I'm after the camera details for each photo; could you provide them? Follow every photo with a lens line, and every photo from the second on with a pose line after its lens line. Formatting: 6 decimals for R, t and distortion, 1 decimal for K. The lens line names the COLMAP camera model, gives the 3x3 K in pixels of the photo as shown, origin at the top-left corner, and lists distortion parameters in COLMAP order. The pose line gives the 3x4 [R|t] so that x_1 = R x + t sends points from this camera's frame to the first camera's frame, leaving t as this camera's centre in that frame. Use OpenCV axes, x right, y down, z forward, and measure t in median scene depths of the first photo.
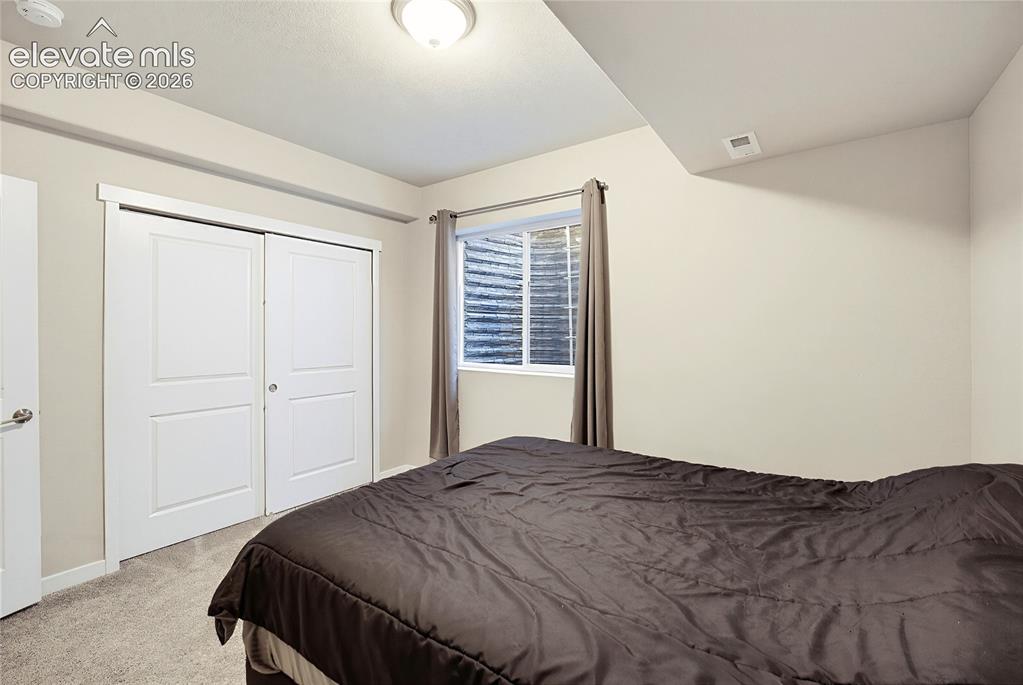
lens RADIAL K [[434.4, 0, 508.0], [0, 434.4, 337.1], [0, 0, 1]] dist [-0.016340, 0.001666]
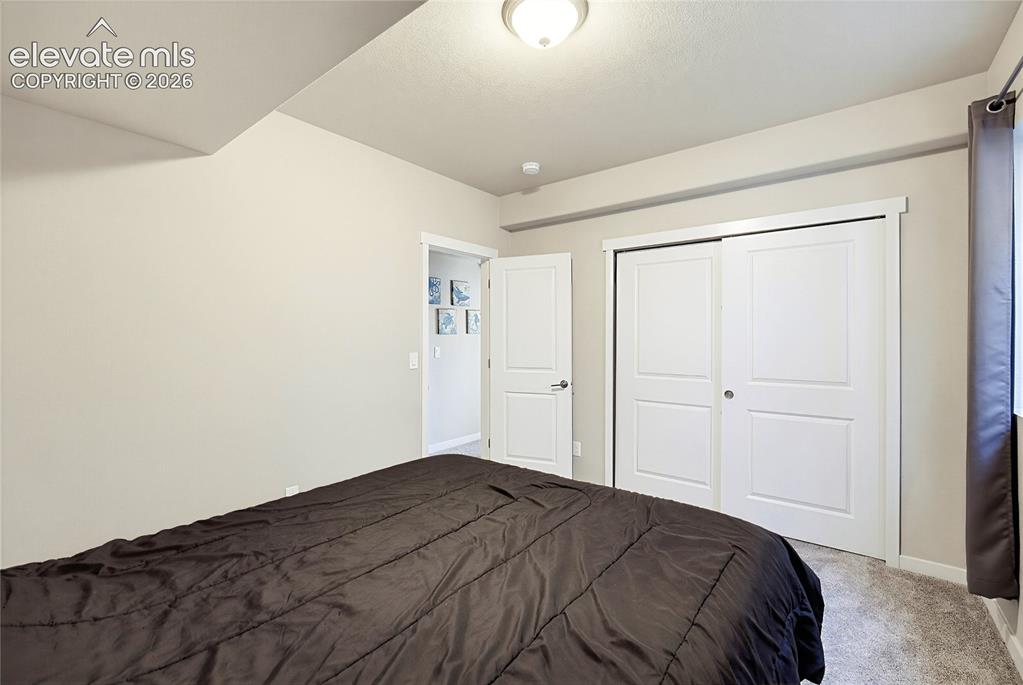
lens RADIAL K [[434.4, 0, 510.7], [0, 434.4, 344.5], [0, 0, 1]] dist [-0.016340, 0.001666]
pose [[-0.040854, 0.018237, -0.998999, 0.522083], [-0.009280, 0.999783, 0.018631, -0.010524], [0.999122, 0.010032, -0.040676, 0.623828]]
